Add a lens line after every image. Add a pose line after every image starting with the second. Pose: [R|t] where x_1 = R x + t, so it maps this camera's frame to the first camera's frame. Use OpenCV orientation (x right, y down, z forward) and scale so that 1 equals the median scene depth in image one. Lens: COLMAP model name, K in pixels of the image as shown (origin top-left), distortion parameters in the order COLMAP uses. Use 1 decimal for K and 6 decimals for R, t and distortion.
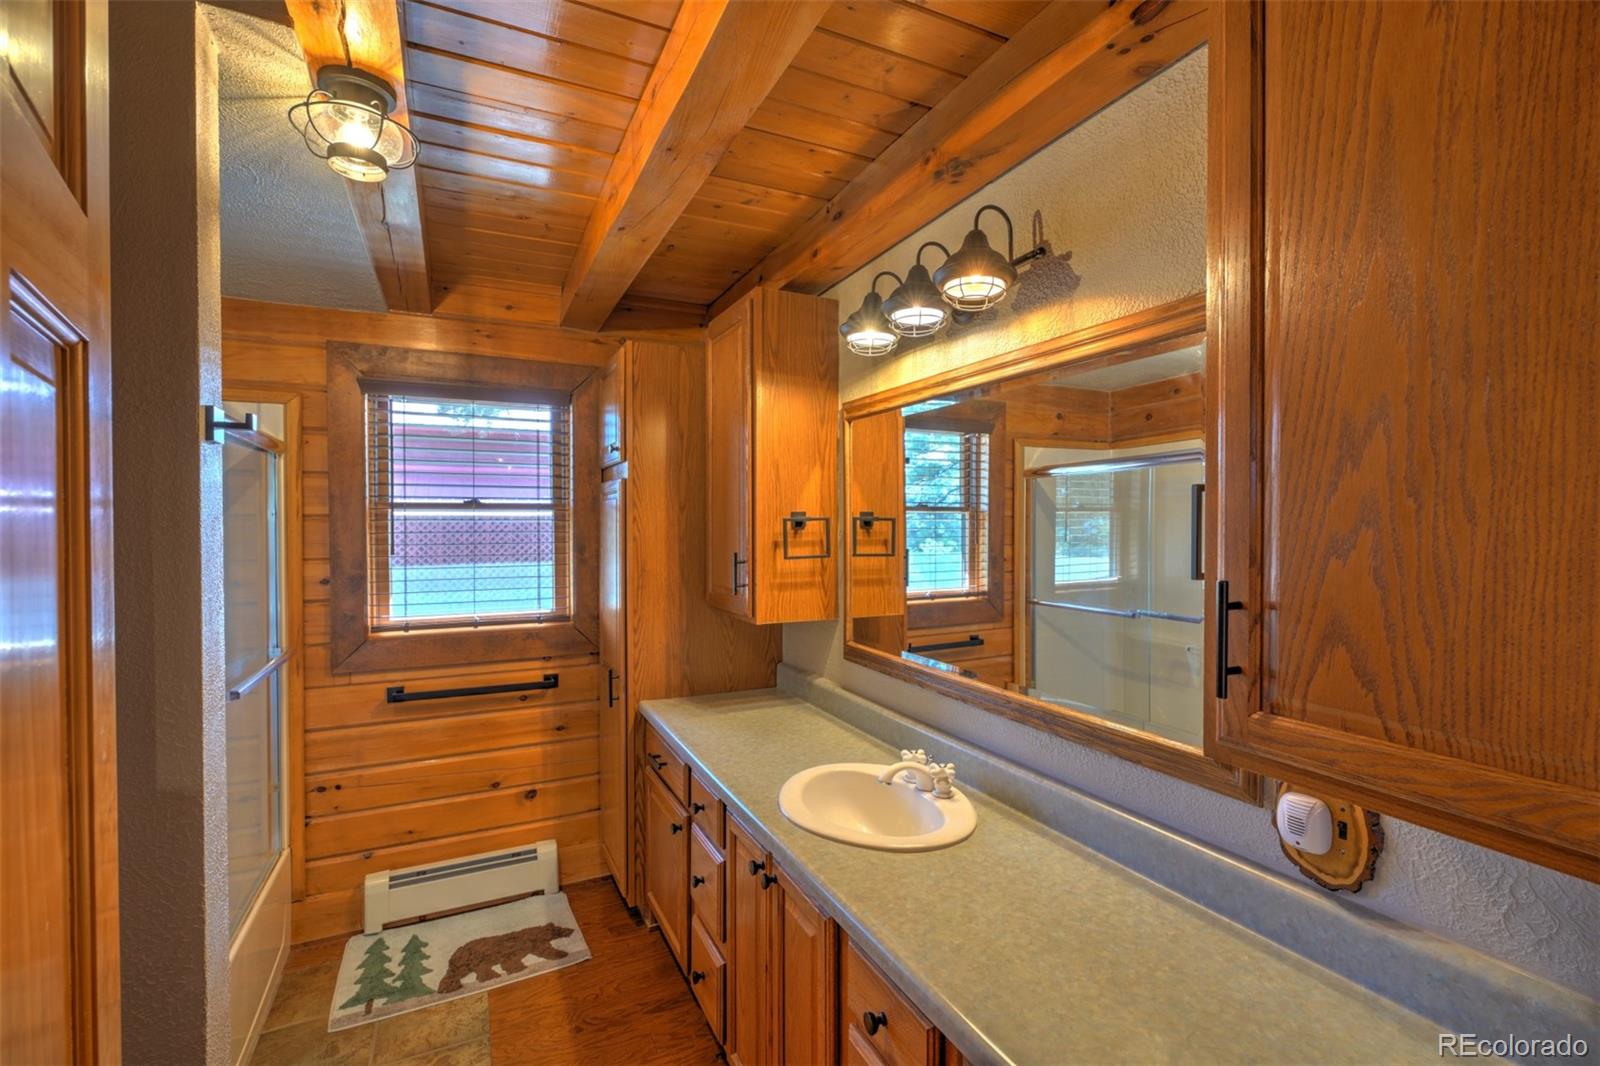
lens RADIAL K [[704.4, 0, 798.8], [0, 704.4, 529.4], [0, 0, 1]] dist [0.000570, 0.000008]
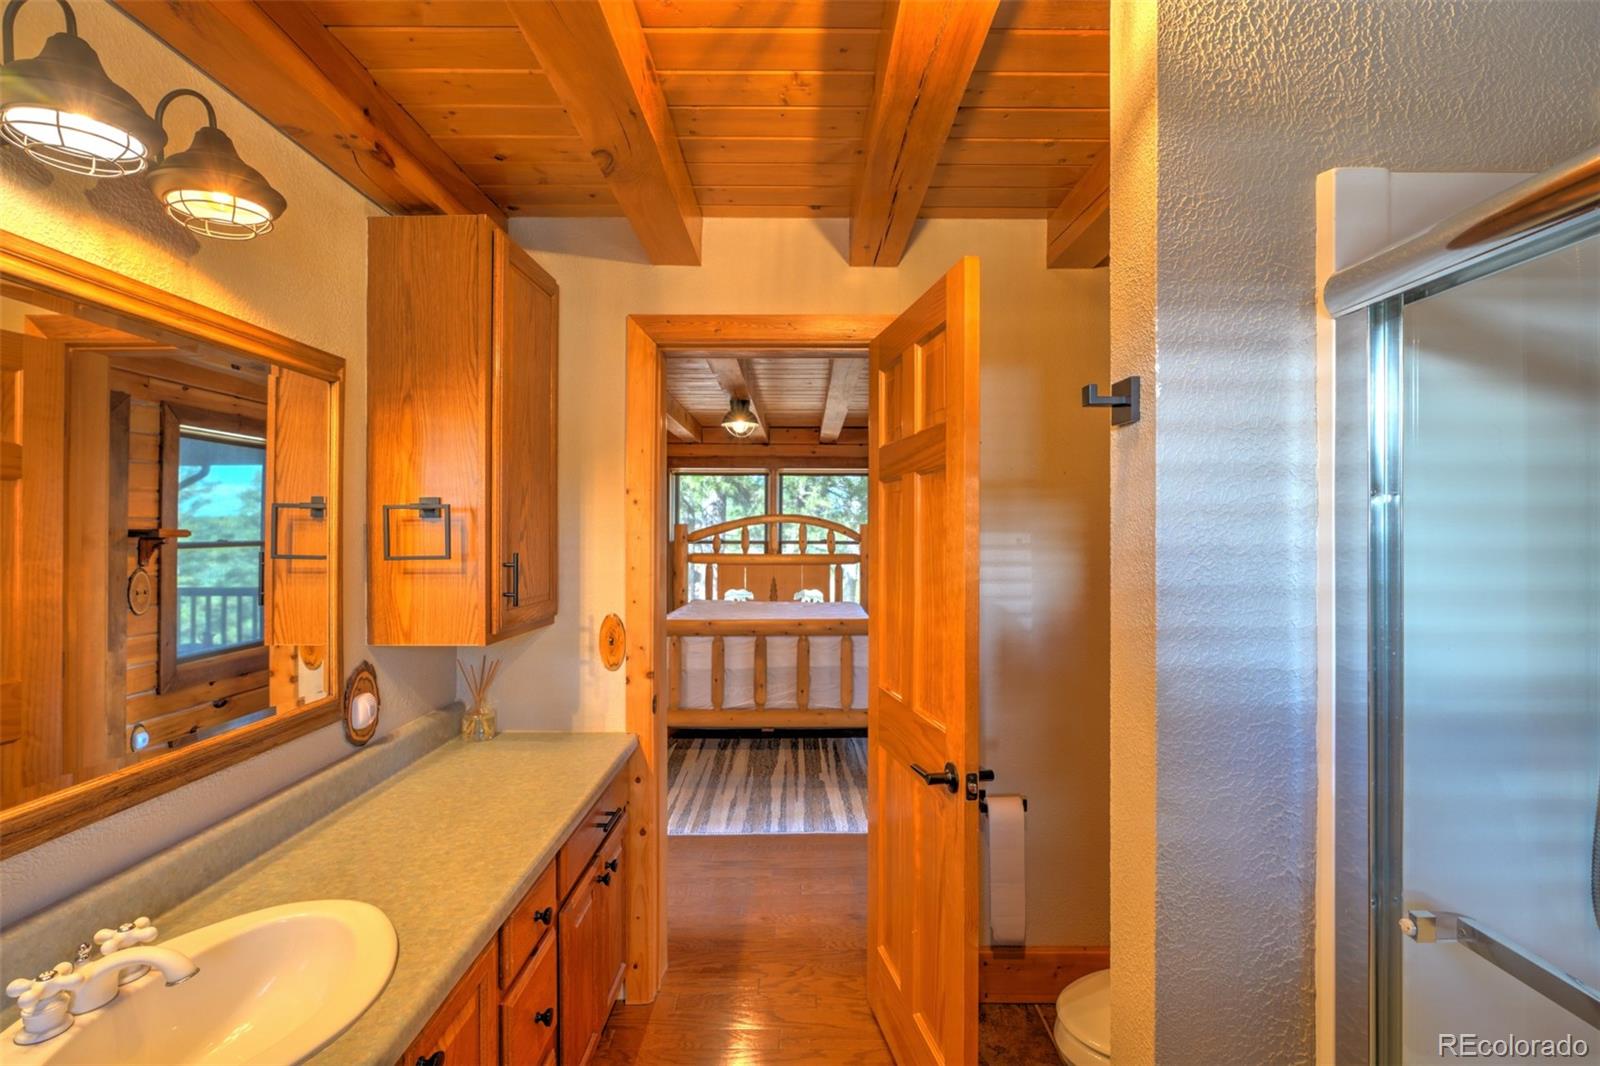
lens RADIAL K [[704.4, 0, 801.3], [0, 704.4, 531.2], [0, 0, 1]] dist [0.000570, 0.000008]
pose [[-0.899726, 0.018252, 0.436073, -0.712216], [0.021915, 0.999754, 0.003370, 0.016377], [-0.435905, 0.012589, -0.899905, 1.589226]]
